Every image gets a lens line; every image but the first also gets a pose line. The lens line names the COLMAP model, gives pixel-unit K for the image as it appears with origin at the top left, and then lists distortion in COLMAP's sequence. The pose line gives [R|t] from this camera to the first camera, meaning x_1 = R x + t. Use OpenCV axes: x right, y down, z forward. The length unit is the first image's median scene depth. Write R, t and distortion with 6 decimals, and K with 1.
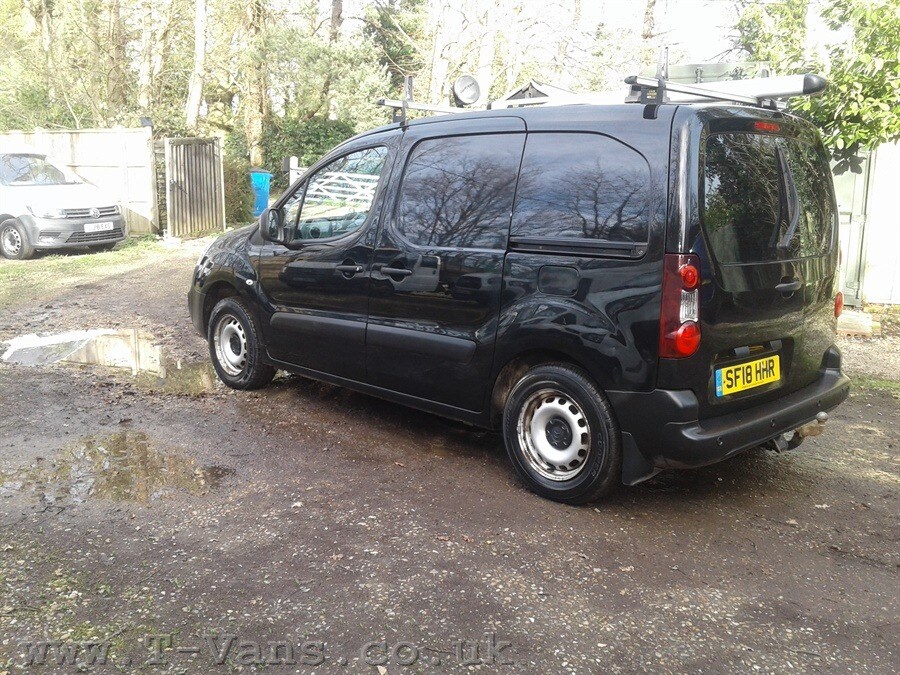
lens RADIAL K [[811.8, 0, 474.3], [0, 811.8, 340.9], [0, 0, 1]] dist [0.075403, -0.148556]
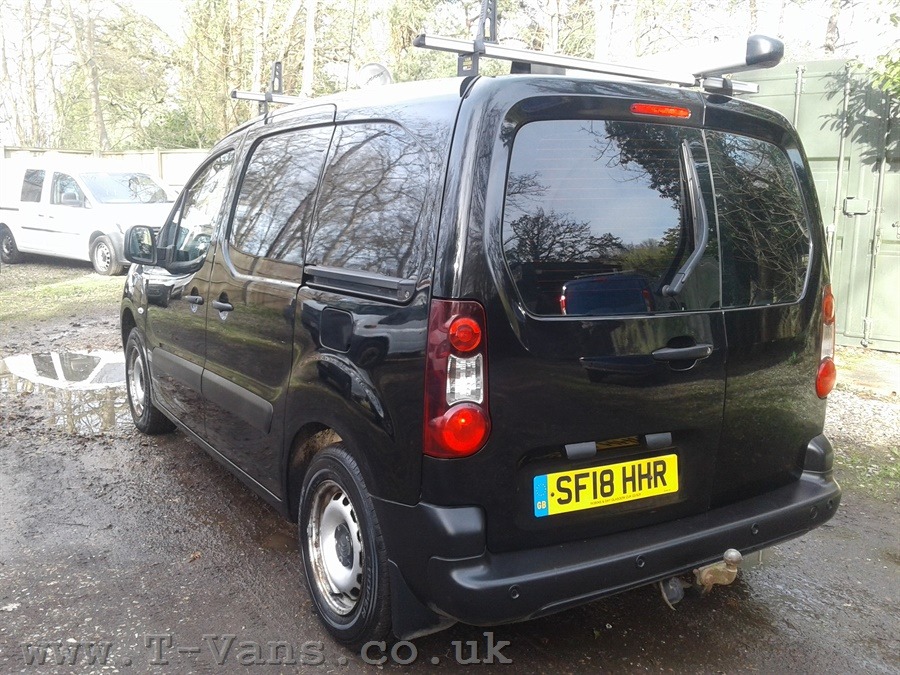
lens RADIAL K [[825.4, 0, 428.6], [0, 825.4, 340.3], [0, 0, 1]] dist [0.078848, -0.136353]
pose [[0.973427, 0.043909, -0.224750, 0.342295], [-0.050968, 0.998369, -0.025702, -0.049519], [0.223255, 0.036474, 0.974077, 0.315236]]
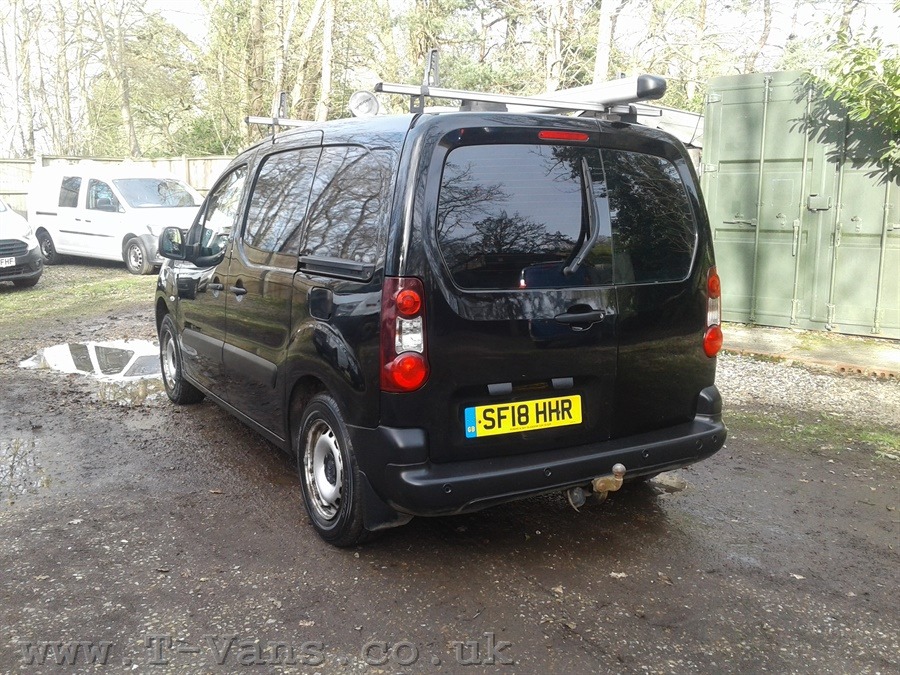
lens RADIAL K [[819.4, 0, 450.0], [0, 819.4, 337.5], [0, 0, 1]] dist [0.061831, -0.121633]
pose [[0.972466, 0.033320, -0.230649, 0.461877], [-0.040554, 0.998821, -0.026693, -0.015702], [0.229488, 0.035312, 0.972671, 0.119490]]
